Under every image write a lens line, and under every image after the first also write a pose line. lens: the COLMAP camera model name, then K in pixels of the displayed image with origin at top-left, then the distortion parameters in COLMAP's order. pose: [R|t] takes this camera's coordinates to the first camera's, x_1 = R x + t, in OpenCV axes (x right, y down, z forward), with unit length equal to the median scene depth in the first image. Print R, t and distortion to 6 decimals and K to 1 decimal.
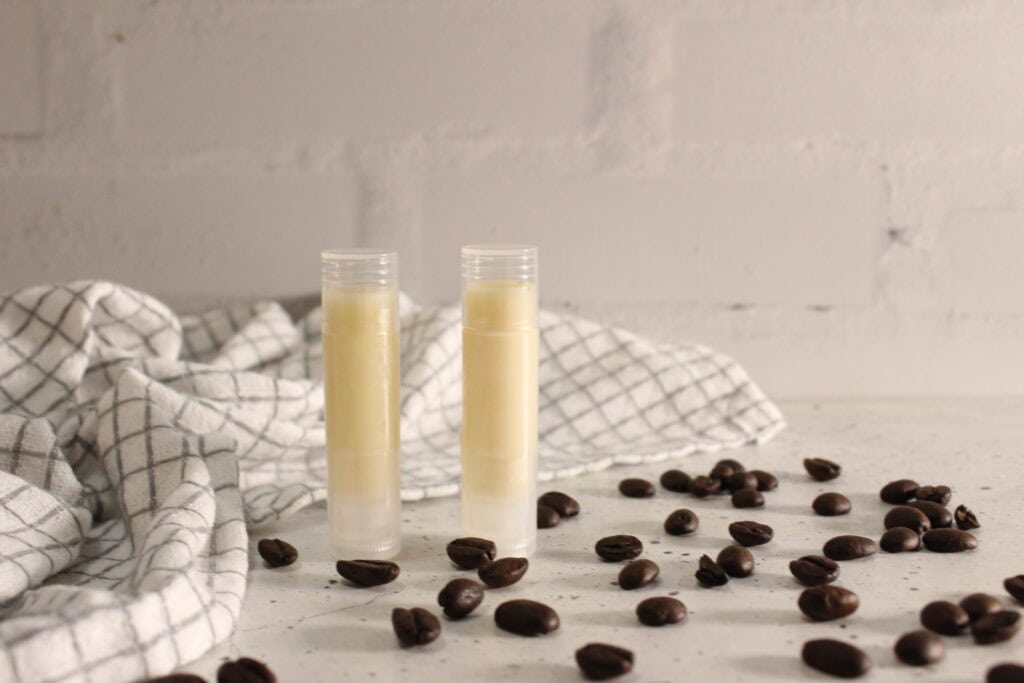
lens RADIAL K [[1346.5, 0, 503.8], [0, 1346.5, 335.0], [0, 0, 1]] dist [-0.042082, 0.000000]
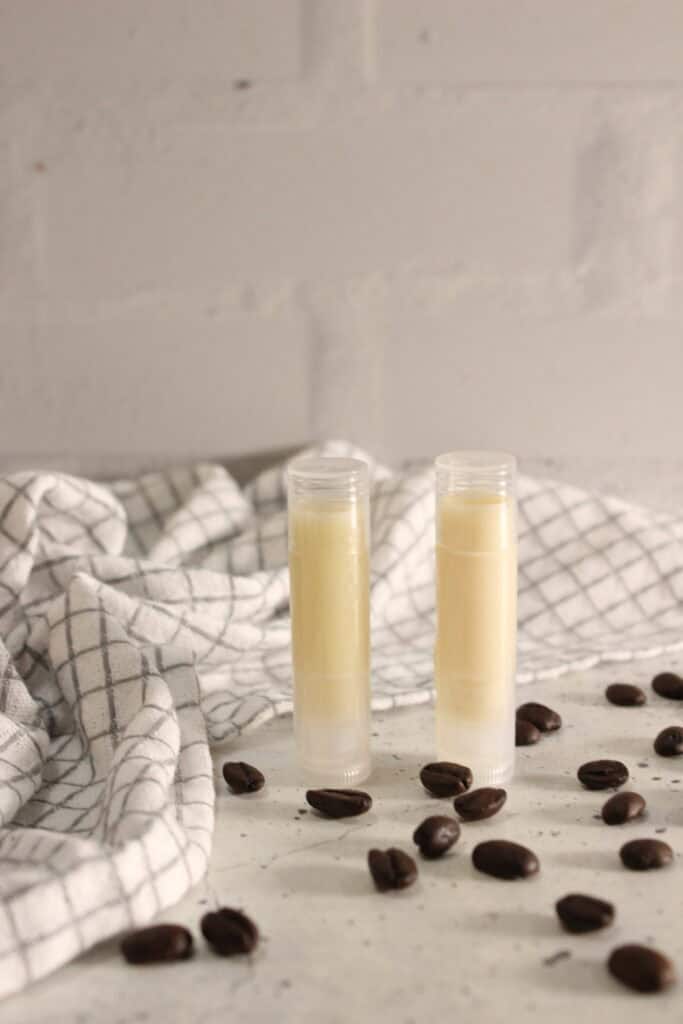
lens RADIAL K [[1680.0, 0, 346.6], [0, 1680.0, 518.2], [0, 0, 1]] dist [0.025696, 0.000000]
pose [[0.997235, -0.001233, -0.074303, -0.004775], [0.005622, 0.998249, 0.058889, -0.077309], [0.074101, -0.059144, 0.995495, -0.146630]]
